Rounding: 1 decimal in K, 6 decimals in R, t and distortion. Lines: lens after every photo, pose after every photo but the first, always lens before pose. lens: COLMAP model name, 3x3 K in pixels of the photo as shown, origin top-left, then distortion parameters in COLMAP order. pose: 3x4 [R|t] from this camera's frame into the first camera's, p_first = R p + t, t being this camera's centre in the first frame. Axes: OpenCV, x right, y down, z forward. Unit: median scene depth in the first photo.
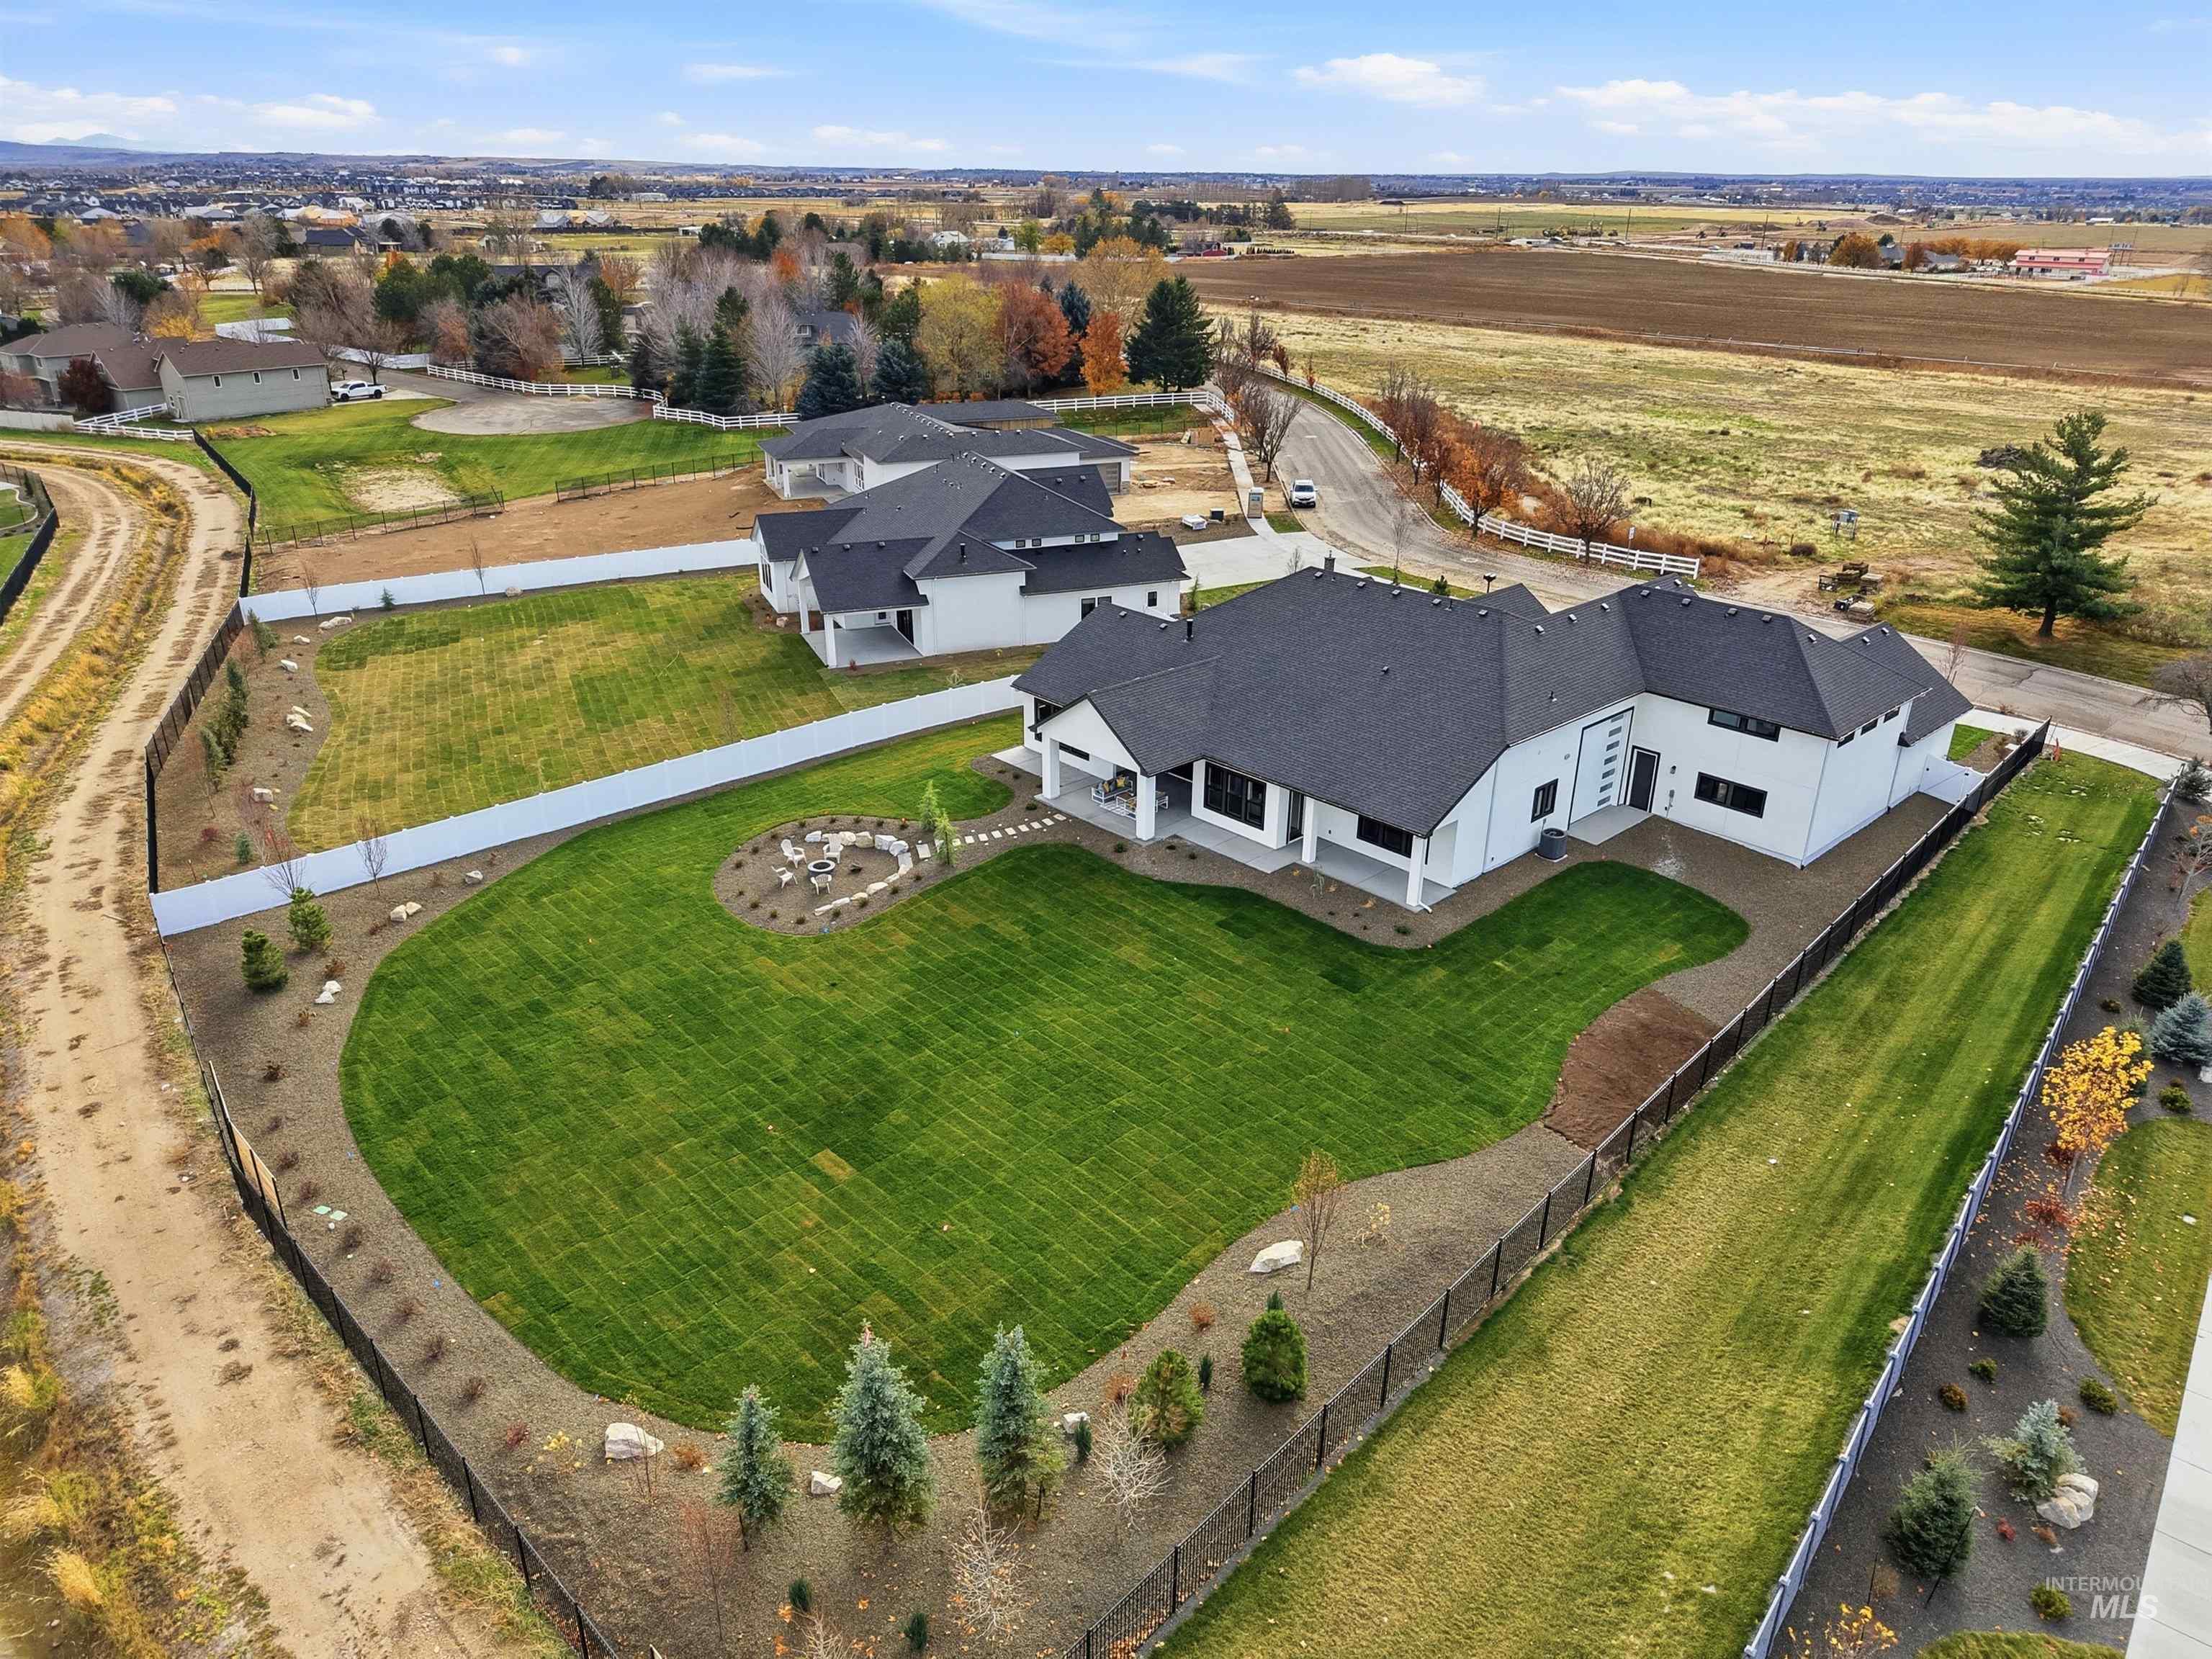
lens RADIAL K [[1470.3, 0, 1106.0], [0, 1470.3, 829.5], [0, 0, 1]] dist [0.011149, -0.003288]
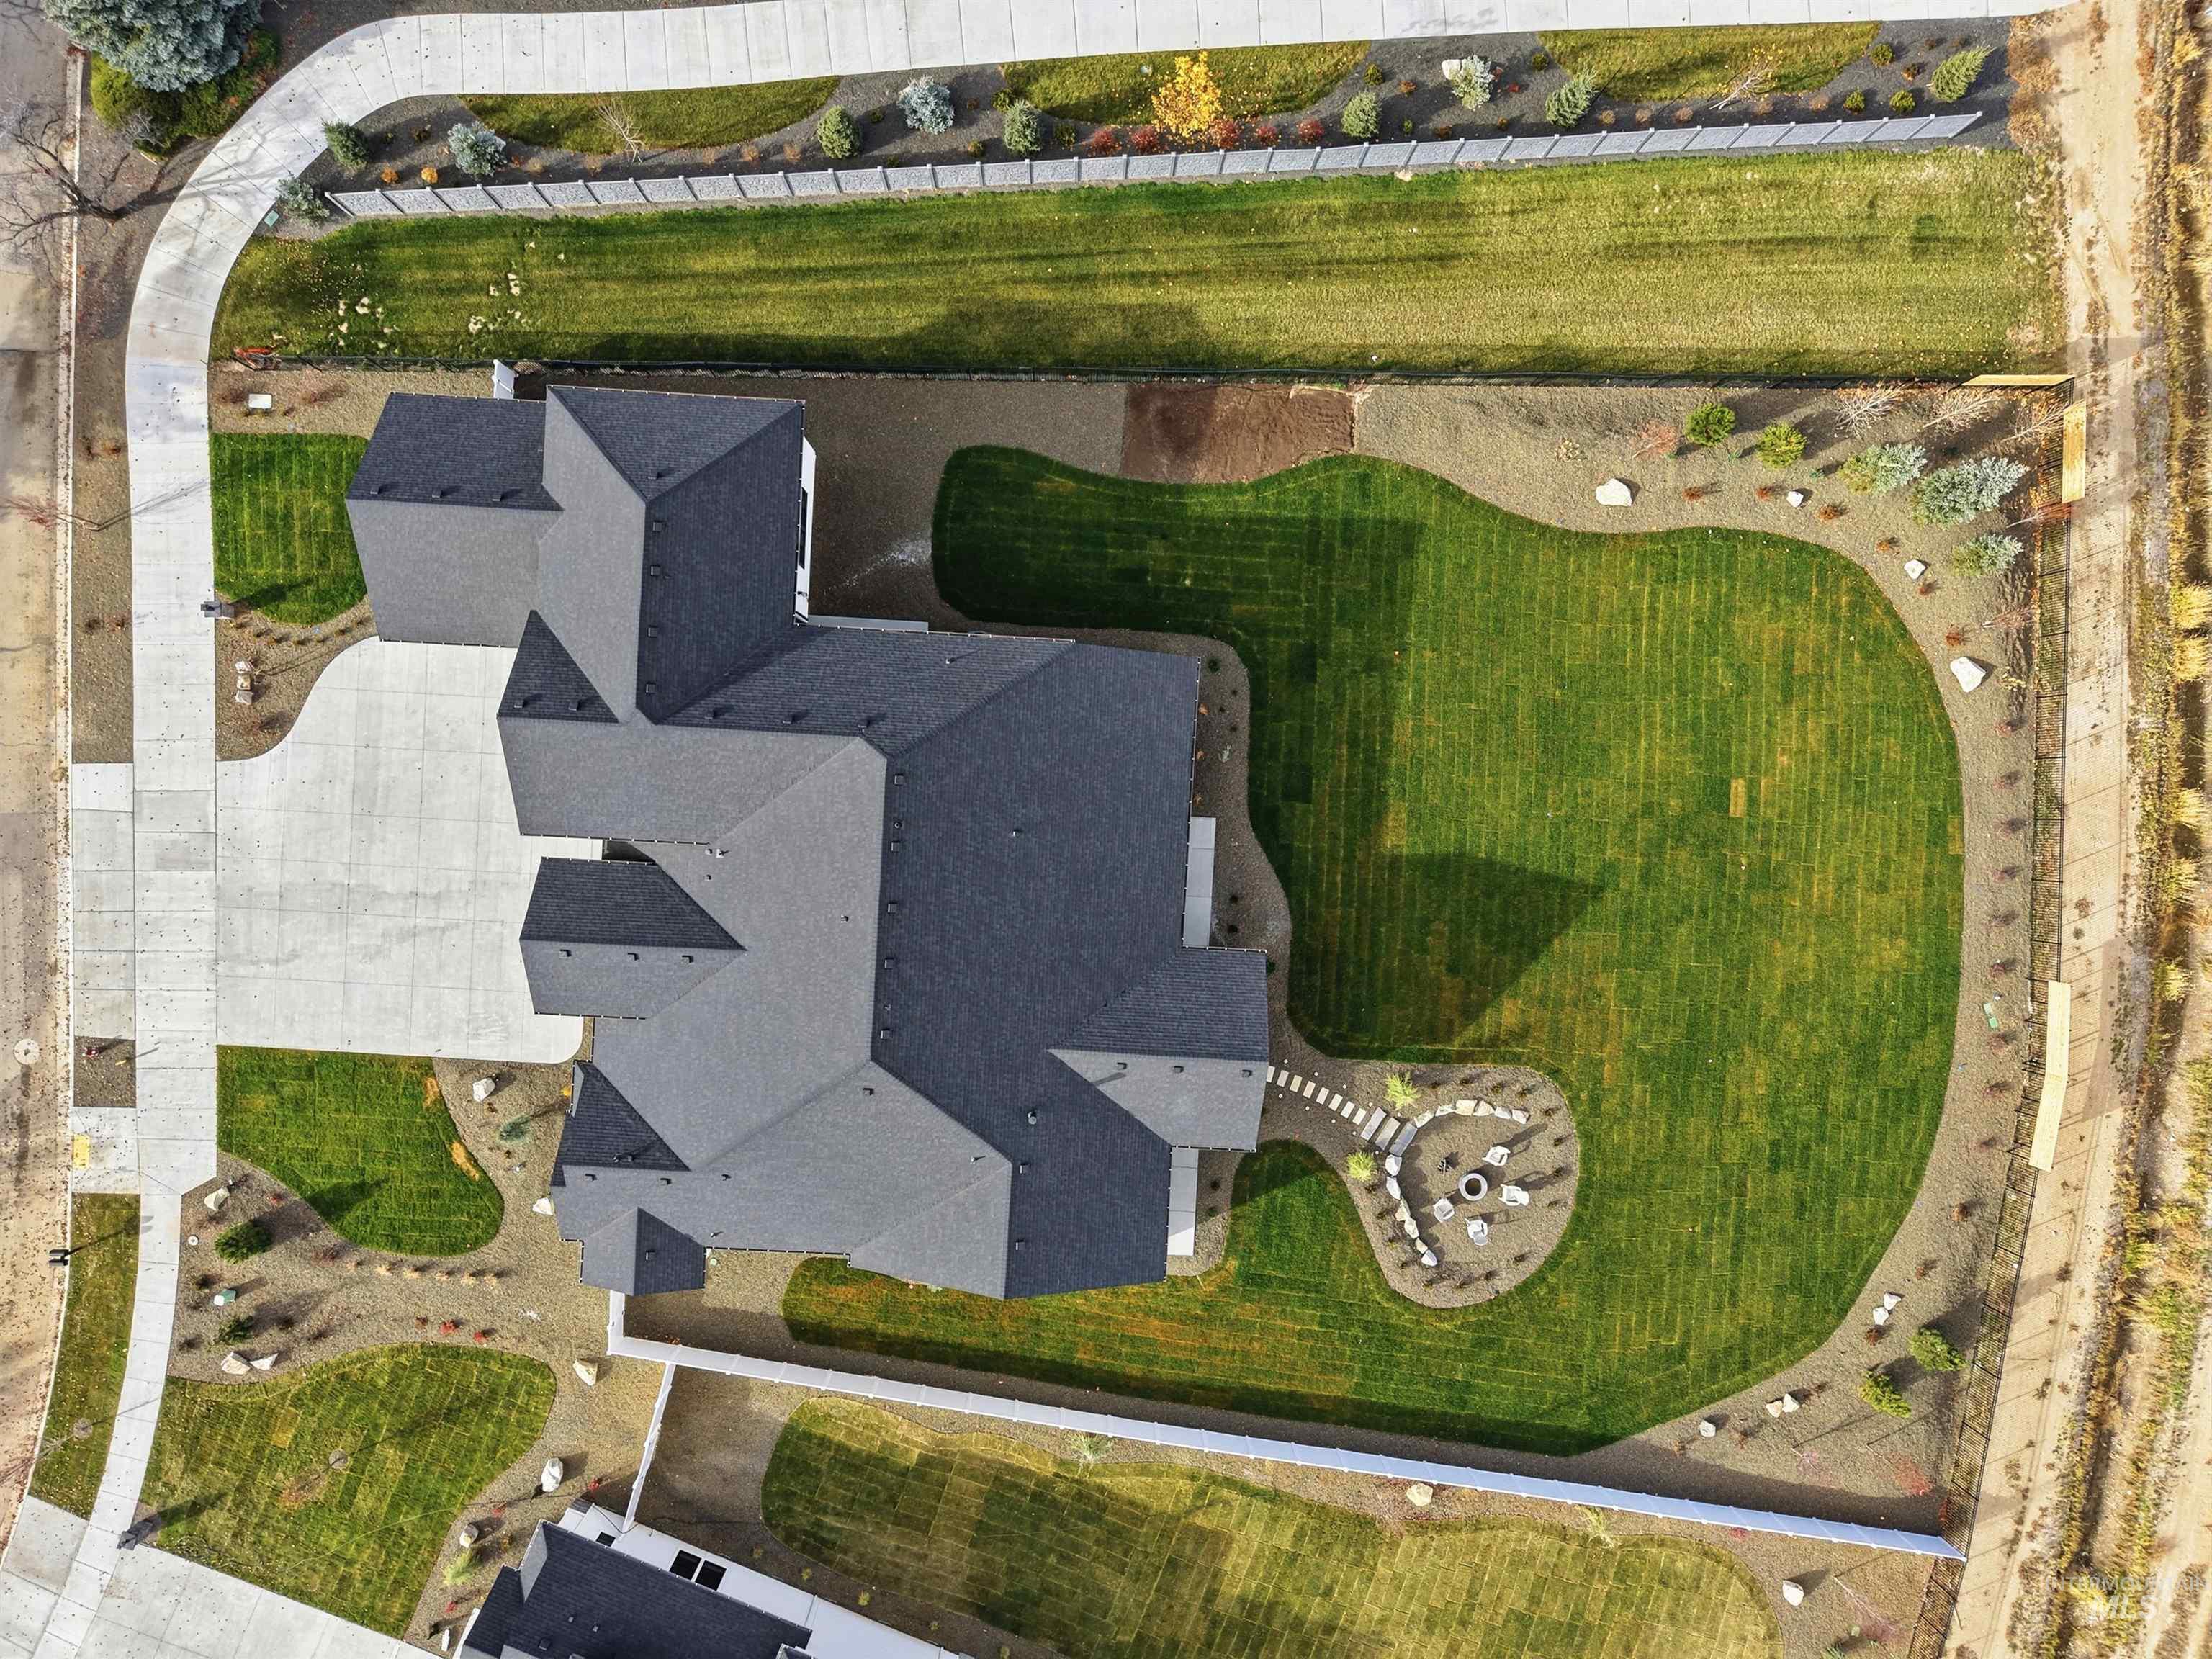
lens RADIAL K [[1470.3, 0, 1106.0], [0, 1470.3, 829.5], [0, 0, 1]] dist [0.011149, -0.003288]
pose [[-0.694428, -0.718527, -0.038589, 0.181401], [0.266511, -0.306646, 0.913751, -0.840373], [-0.668388, 0.624249, 0.404439, 0.591800]]
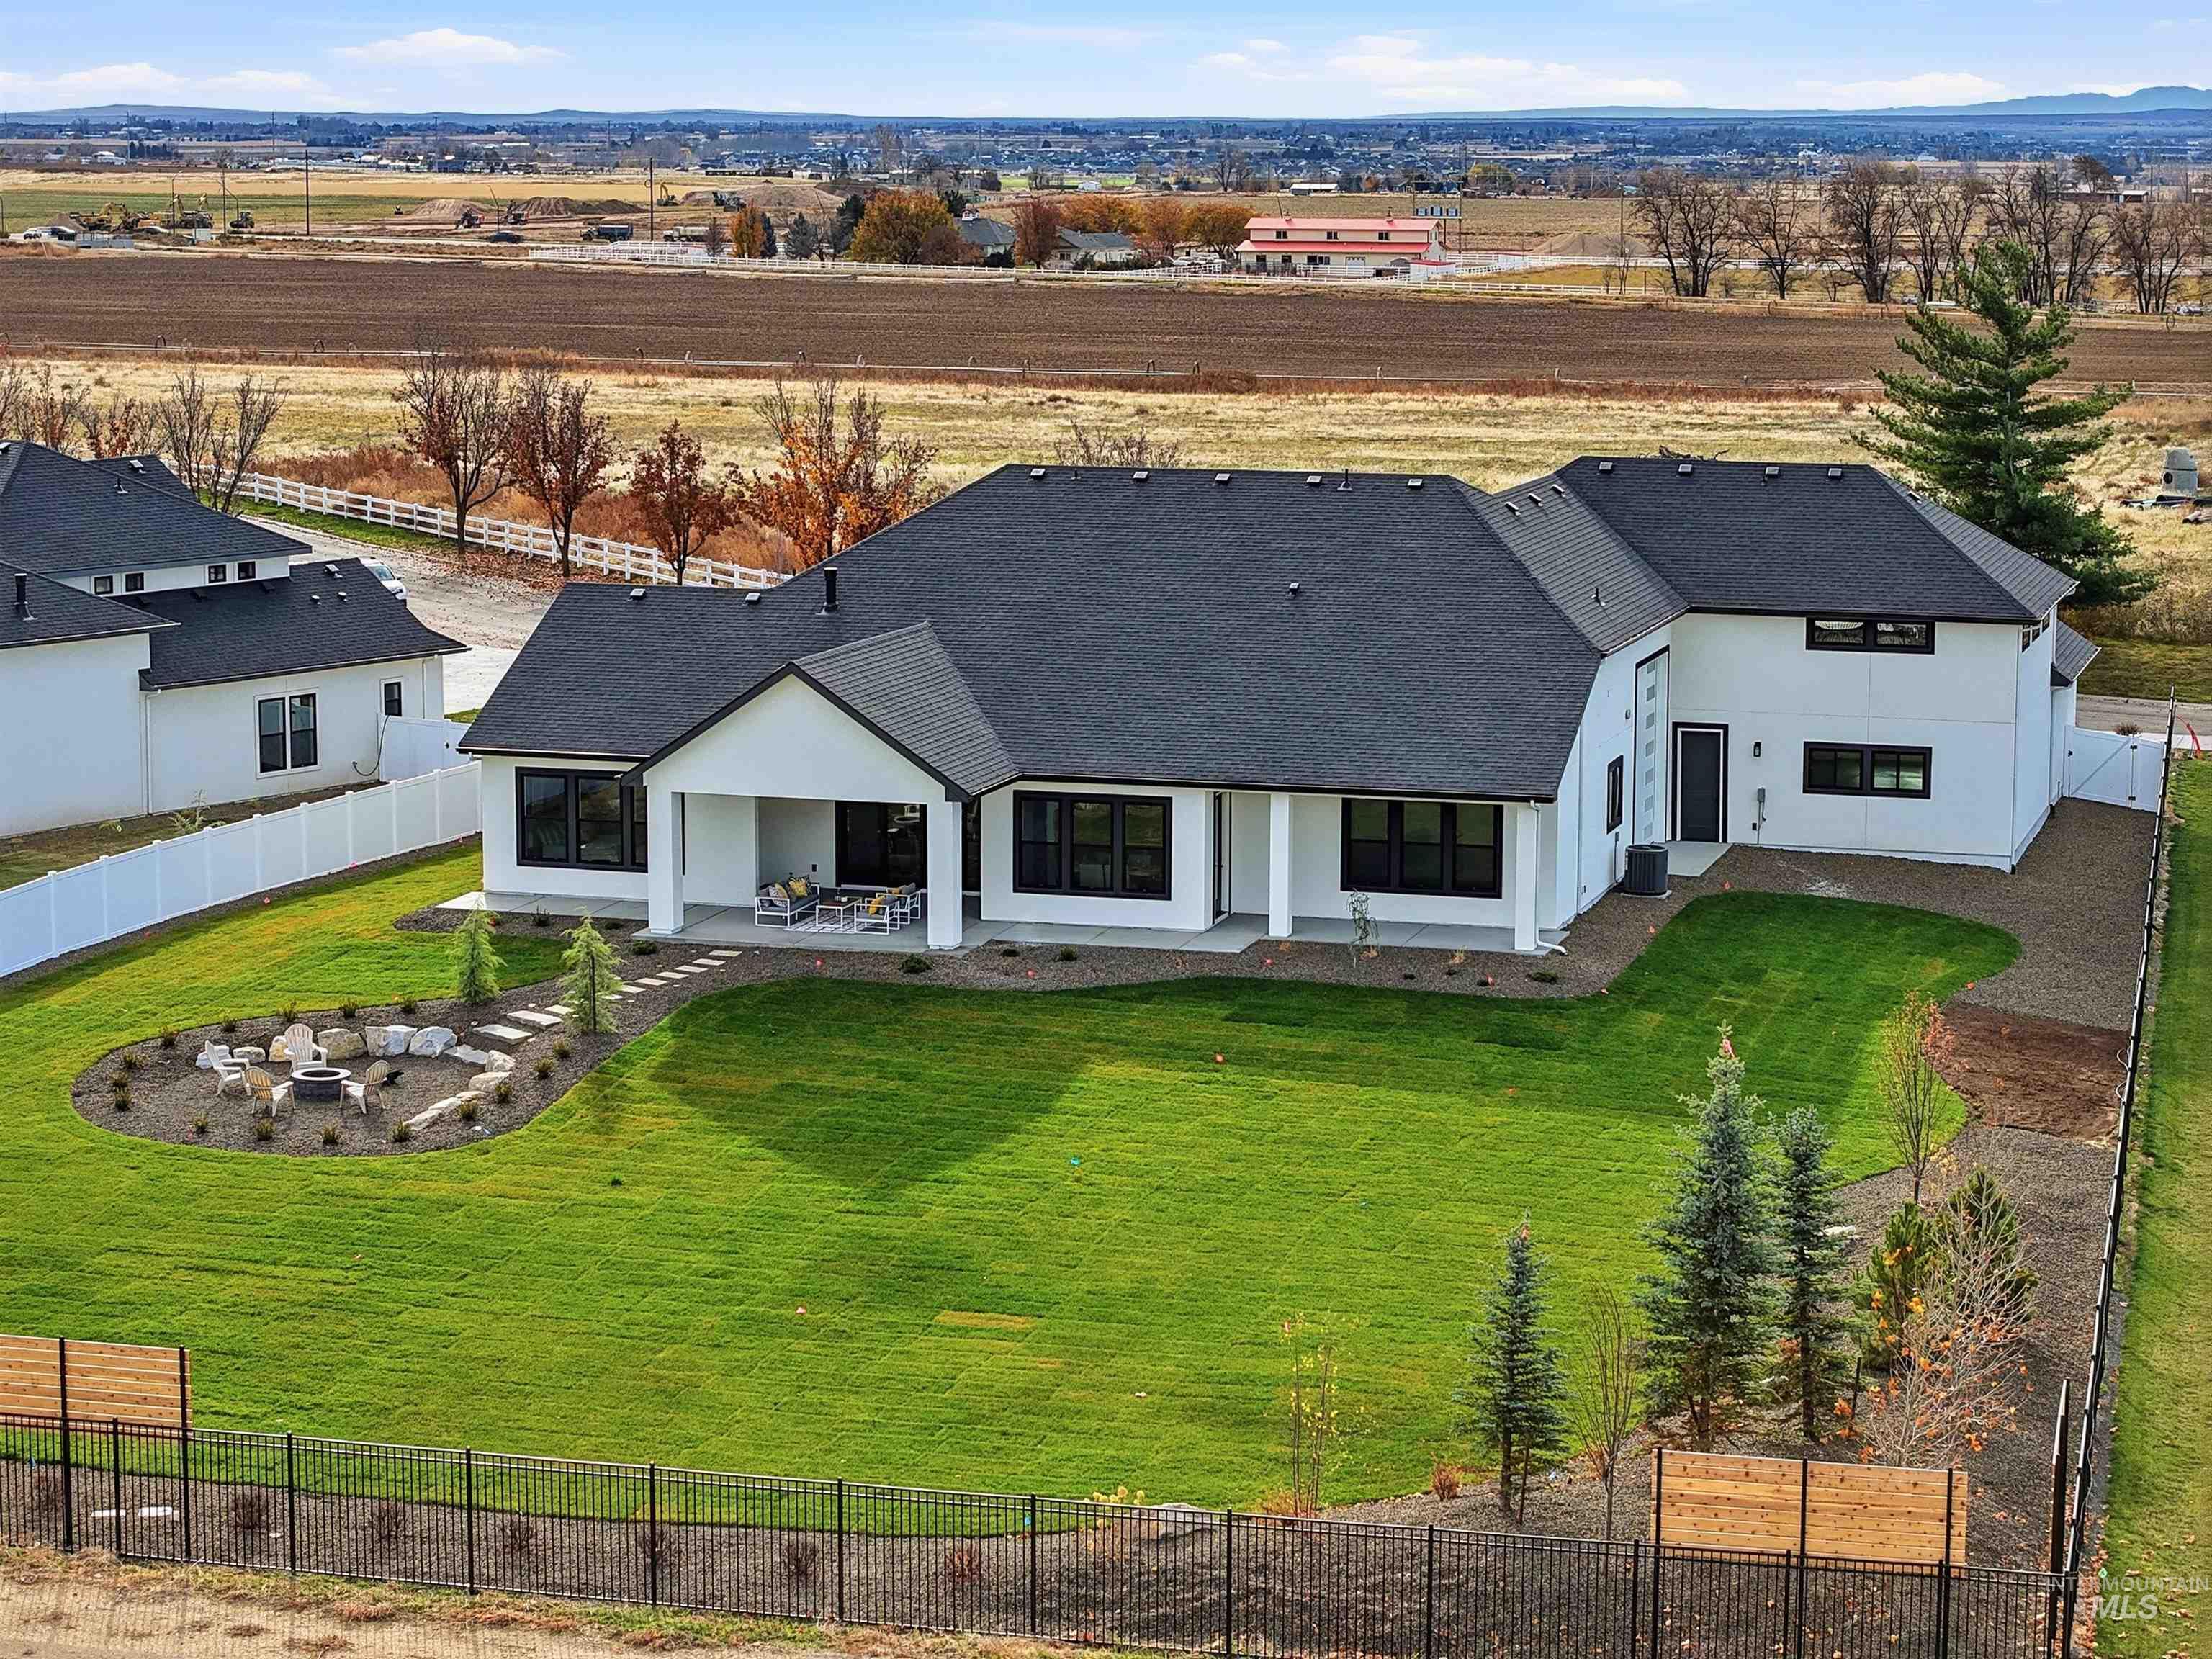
lens RADIAL K [[4586.5, 0, 1106.0], [0, 4586.5, 829.5], [0, 0, 1]] dist [-0.064824, -0.017311]
pose [[0.864138, -0.079135, 0.496993, -0.650975], [0.205557, 0.956925, -0.205041, 0.279172], [-0.459359, 0.279344, 0.843182, -0.296833]]
